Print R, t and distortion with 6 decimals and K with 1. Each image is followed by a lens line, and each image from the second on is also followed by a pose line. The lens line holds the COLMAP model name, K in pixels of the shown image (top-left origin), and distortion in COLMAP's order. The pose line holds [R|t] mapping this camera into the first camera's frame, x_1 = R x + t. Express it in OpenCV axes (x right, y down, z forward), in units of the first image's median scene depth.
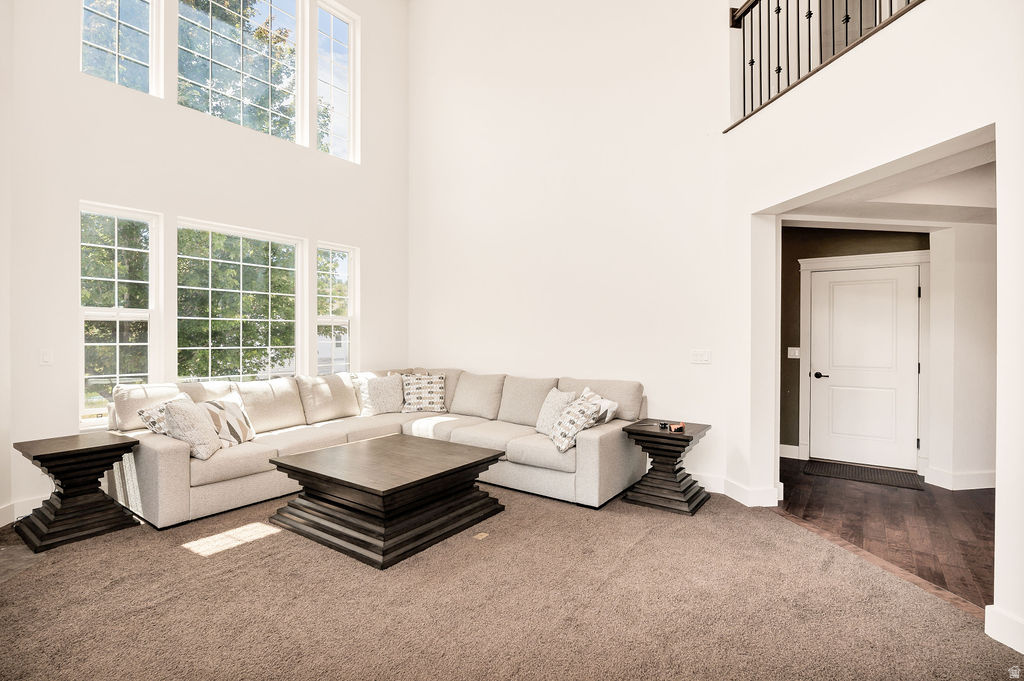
lens RADIAL K [[490.3, 0, 512.0], [0, 490.3, 340.5], [0, 0, 1]] dist [0.000079, 0.000120]
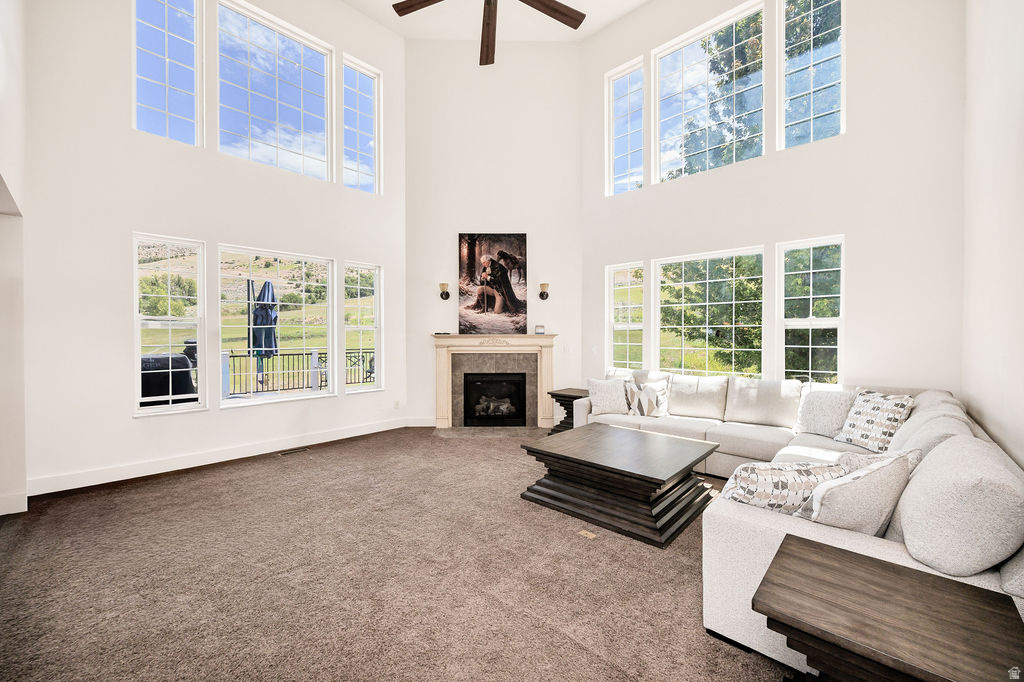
lens RADIAL K [[398.7, 0, 499.0], [0, 398.7, 343.5], [0, 0, 1]] dist [-0.000894, -0.000022]
pose [[-0.146910, 0.008896, -0.989110, 0.491120], [-0.014947, 0.999825, 0.011212, -0.003281], [0.989037, 0.016431, -0.146751, 0.587251]]
